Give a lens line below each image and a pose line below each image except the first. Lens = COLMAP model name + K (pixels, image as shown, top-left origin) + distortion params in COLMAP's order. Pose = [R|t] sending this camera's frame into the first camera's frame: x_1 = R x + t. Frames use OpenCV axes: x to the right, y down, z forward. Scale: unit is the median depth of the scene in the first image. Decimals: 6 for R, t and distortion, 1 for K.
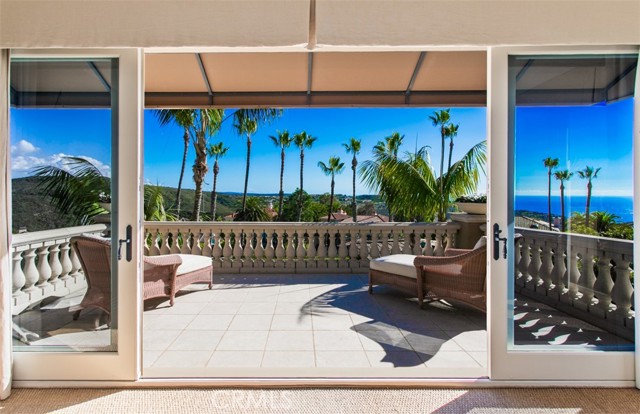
lens RADIAL K [[305.5, 0, 320.5], [0, 305.5, 196.8], [0, 0, 1]] dist [0.015622, 0.000080]
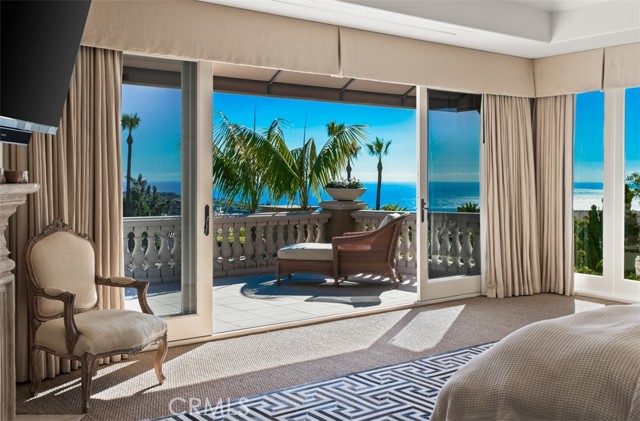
lens RADIAL K [[690.4, 0, 320.4], [0, 690.4, 184.3], [0, 0, 1]] dist [0.011655, -0.009092]
pose [[0.791068, -0.004684, 0.611710, -0.863222], [0.005508, 0.999985, 0.000534, 0.005361], [-0.611704, 0.002947, 0.791082, -0.627029]]
